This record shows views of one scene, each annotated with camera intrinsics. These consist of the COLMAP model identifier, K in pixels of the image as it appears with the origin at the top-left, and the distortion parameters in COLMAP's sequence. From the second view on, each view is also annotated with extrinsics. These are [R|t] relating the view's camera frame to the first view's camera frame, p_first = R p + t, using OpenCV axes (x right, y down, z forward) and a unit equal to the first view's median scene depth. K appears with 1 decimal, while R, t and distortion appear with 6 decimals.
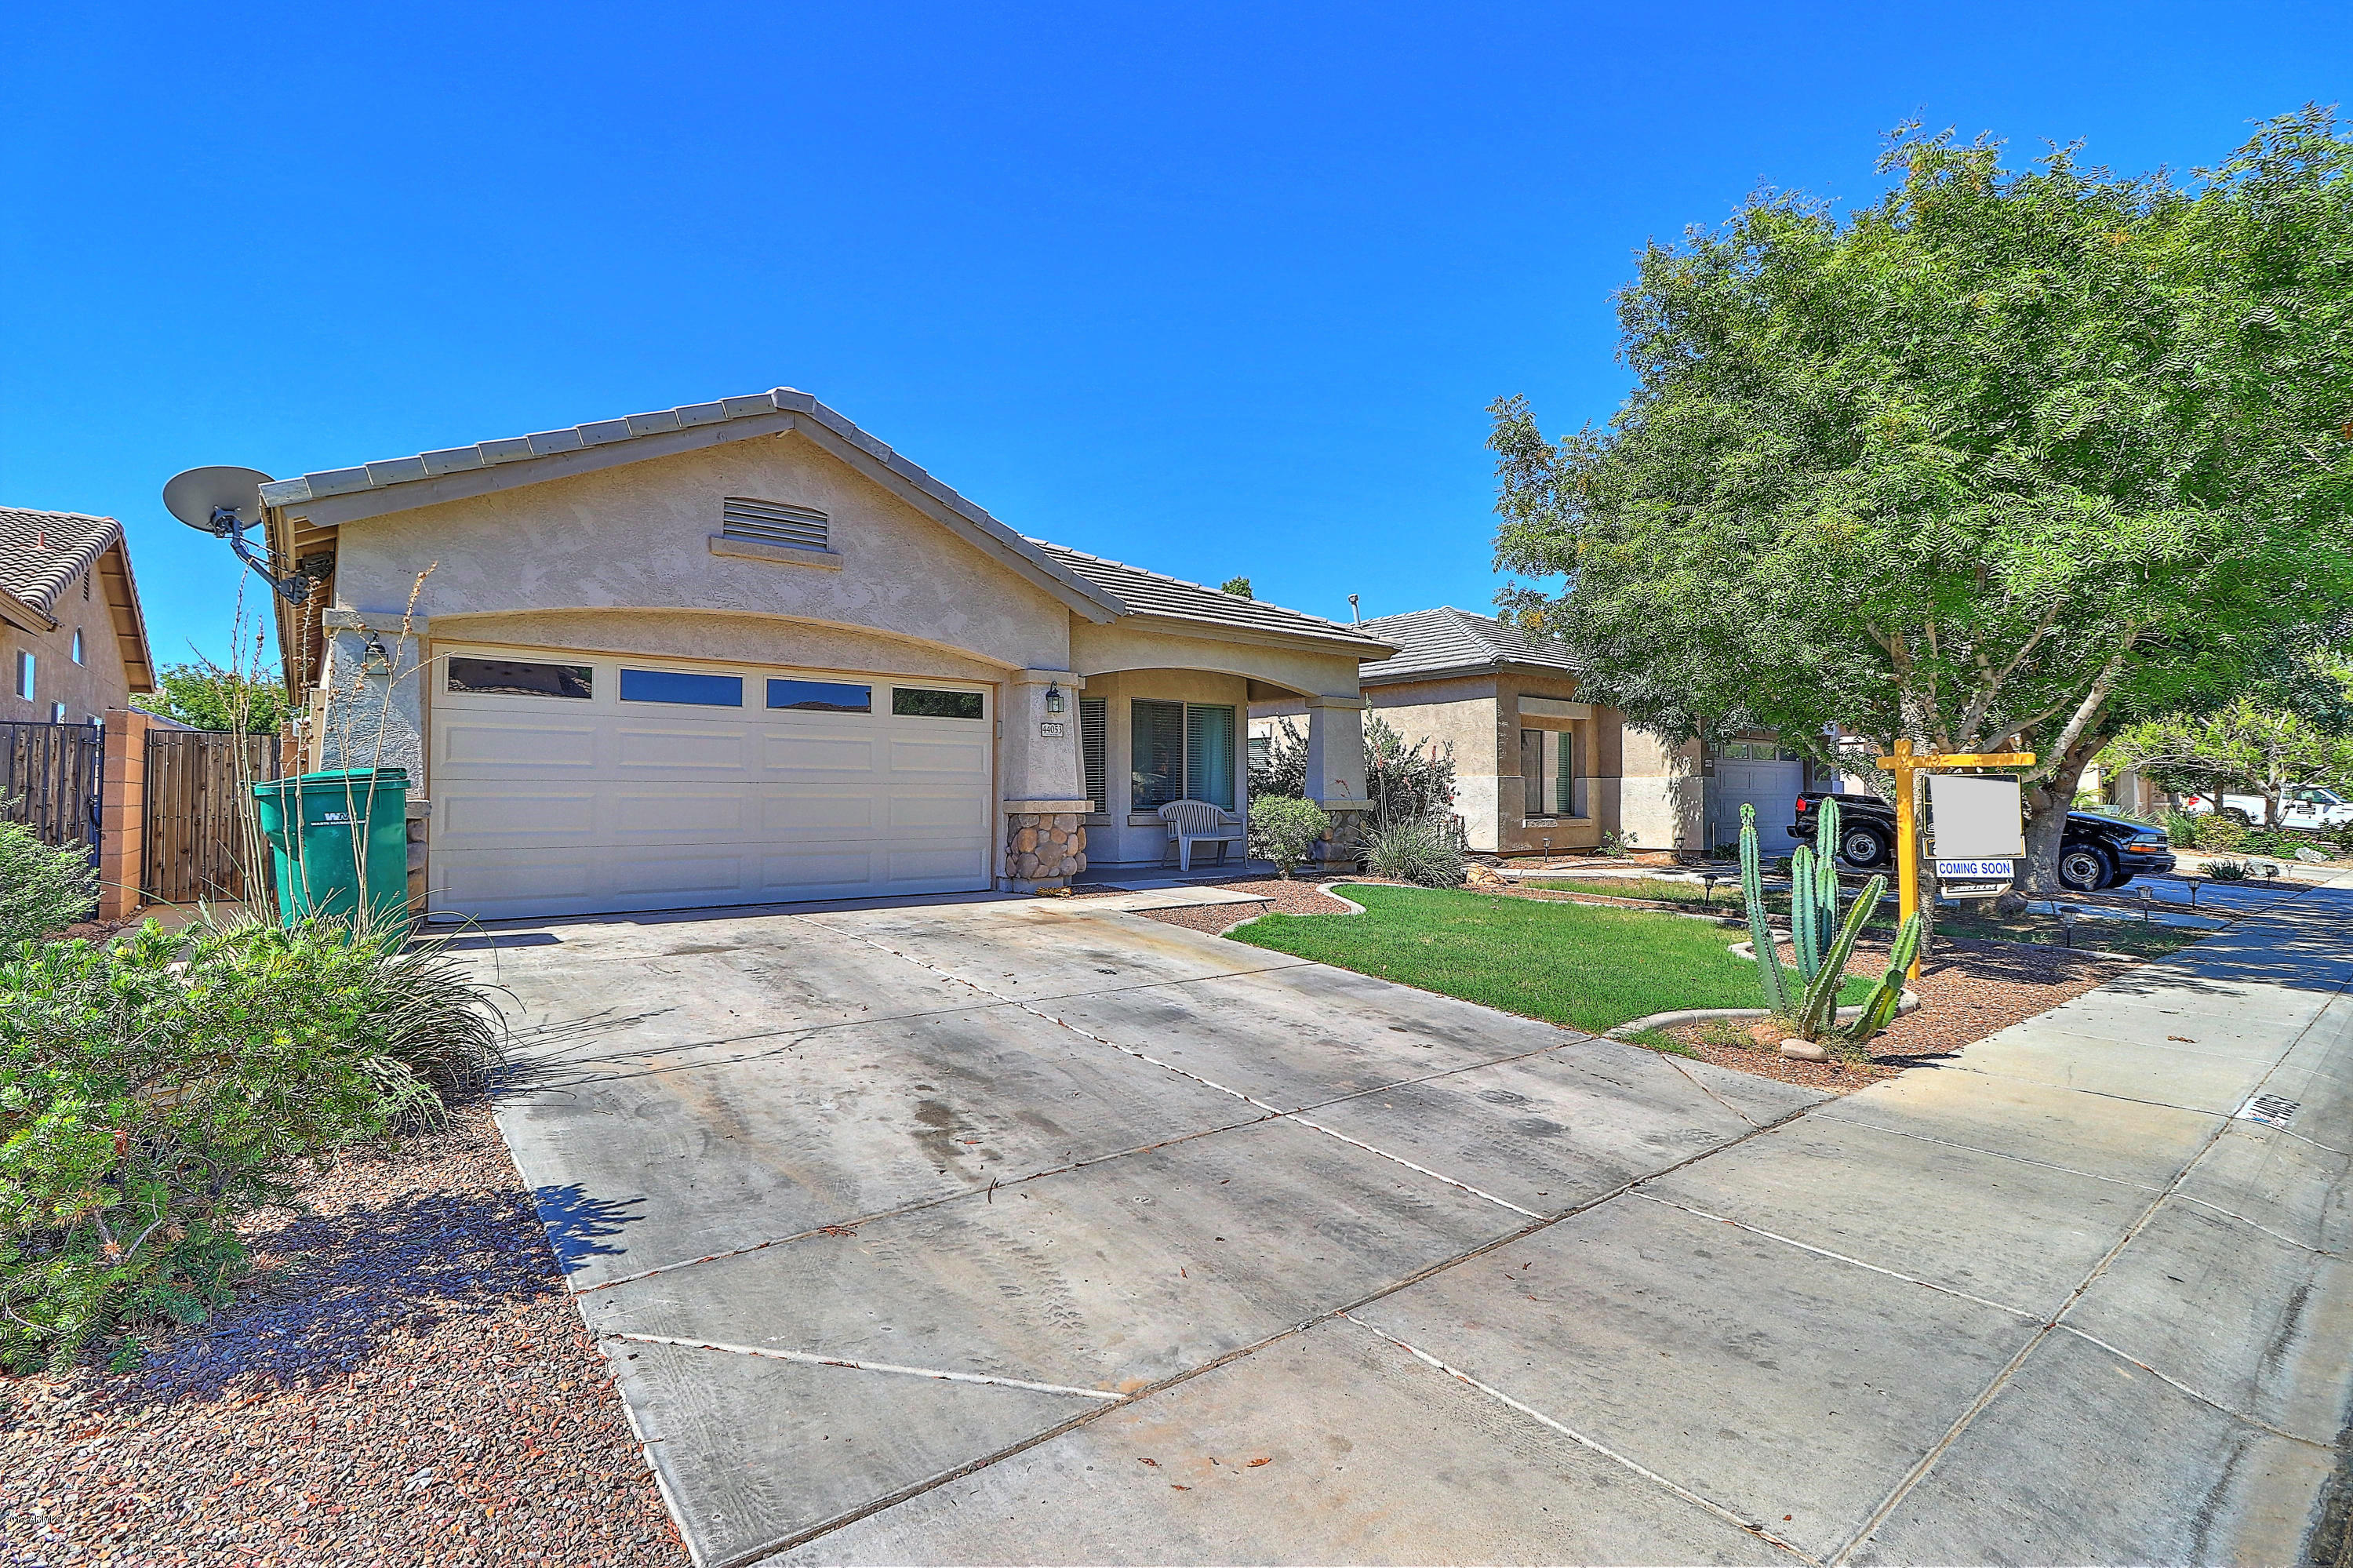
lens RADIAL K [[1088.9, 0, 1170.8], [0, 1088.9, 779.0], [0, 0, 1]] dist [-0.009531, -0.005751]
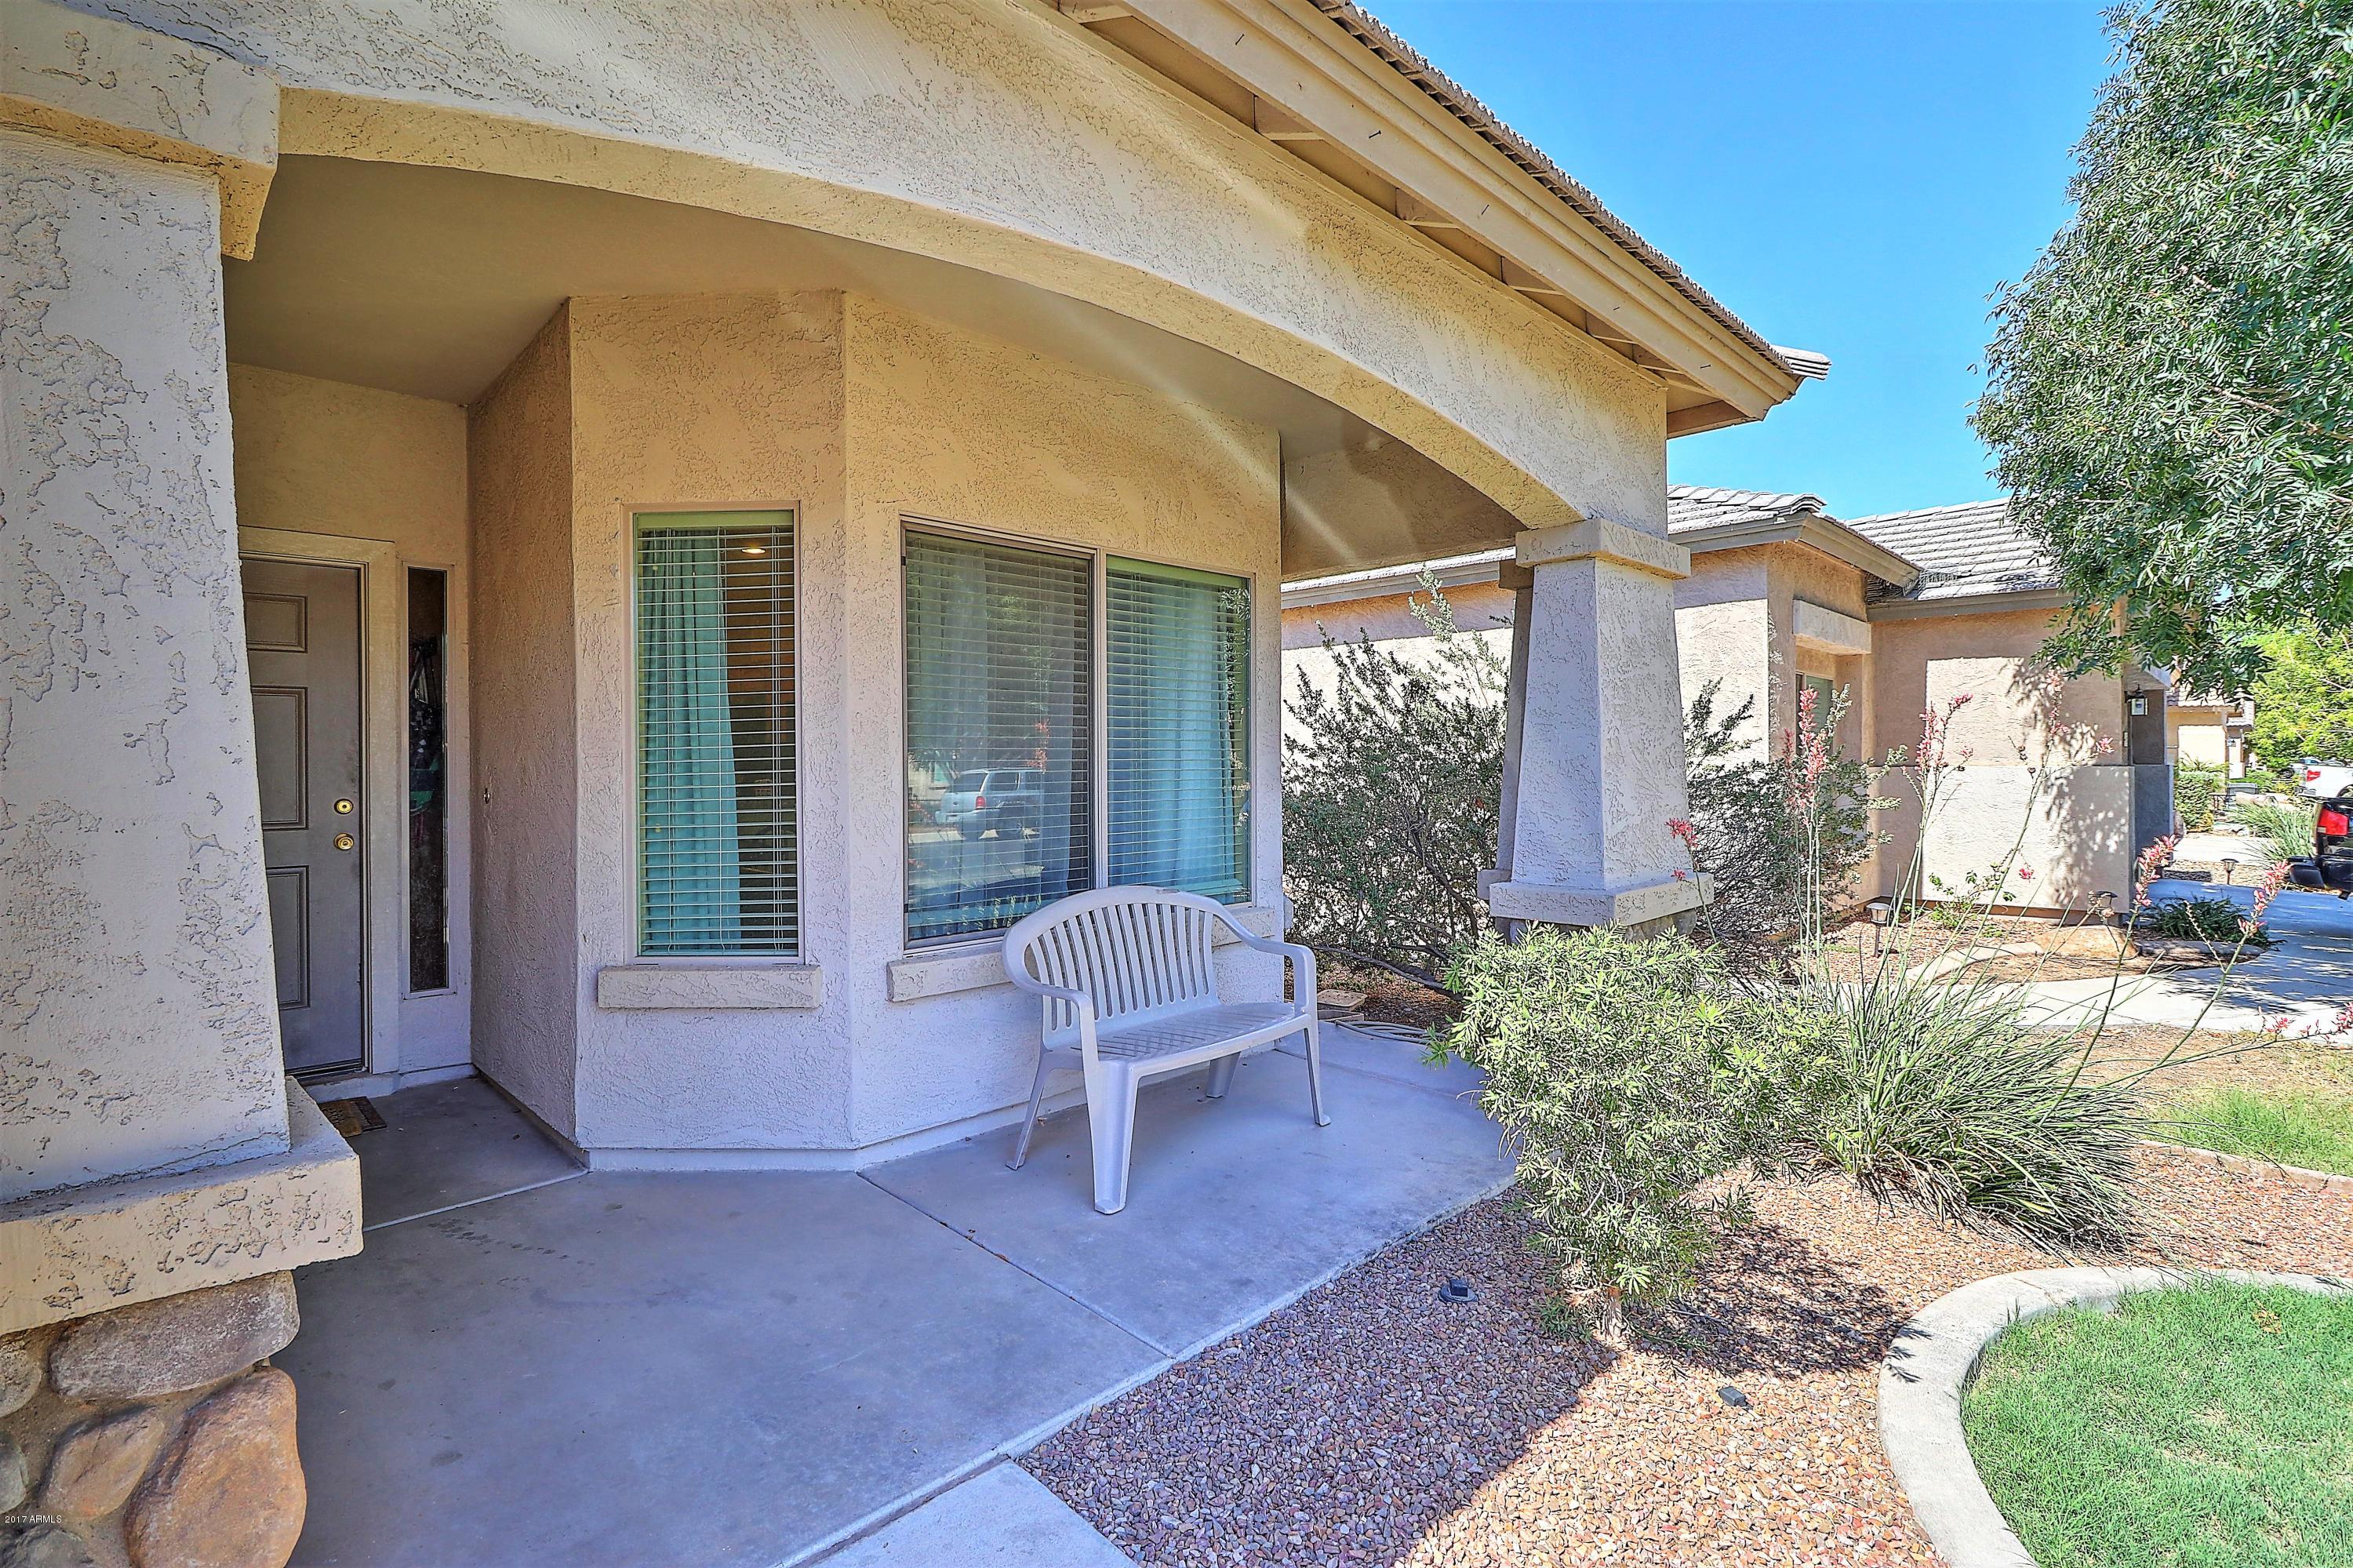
lens RADIAL K [[1088.9, 0, 1178.7], [0, 1088.9, 774.5], [0, 0, 1]] dist [-0.009531, -0.005751]
pose [[0.996320, -0.014642, 0.084450, 0.012468], [0.013212, 0.999760, 0.017464, -0.021519], [-0.084685, -0.016284, 0.996275, 0.998581]]
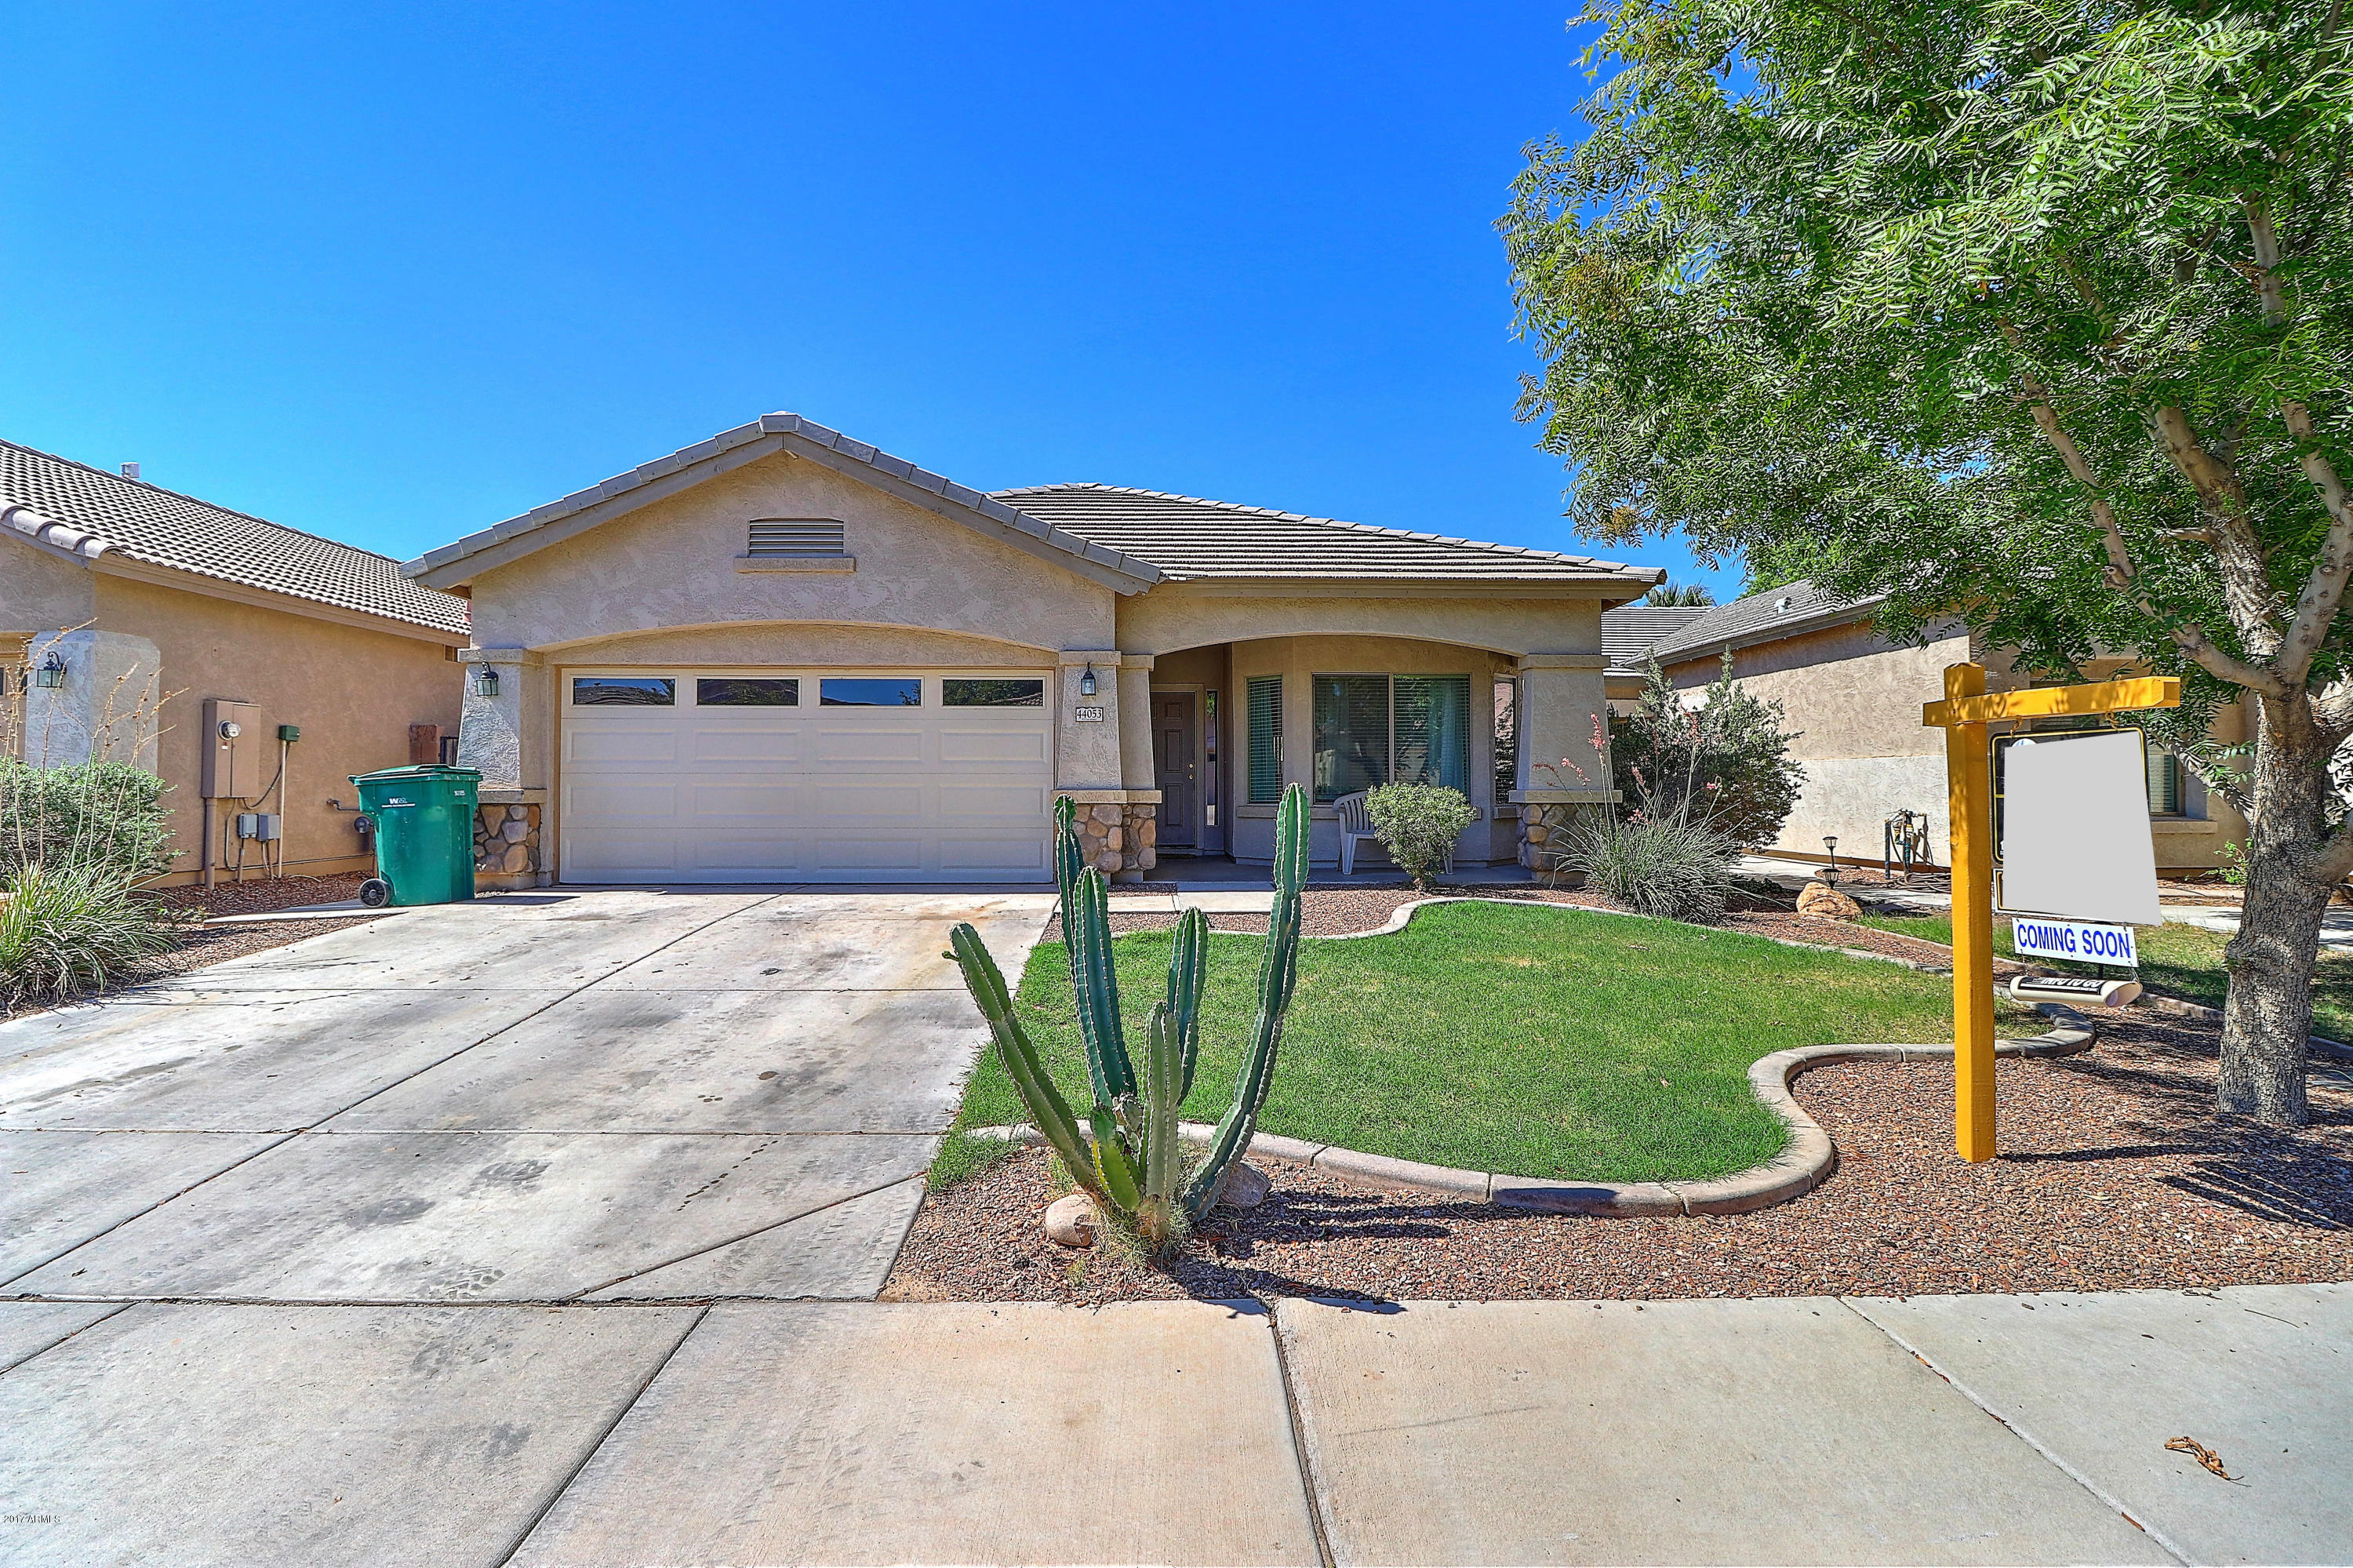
lens RADIAL K [[1088.9, 0, 1175.1], [0, 1088.9, 781.1], [0, 0, 1]] dist [-0.009531, -0.005751]
pose [[0.799233, -0.004913, -0.601001, 0.549554], [0.010980, 0.999919, 0.006427, 0.007378], [0.600921, -0.011735, 0.799223, 0.320983]]
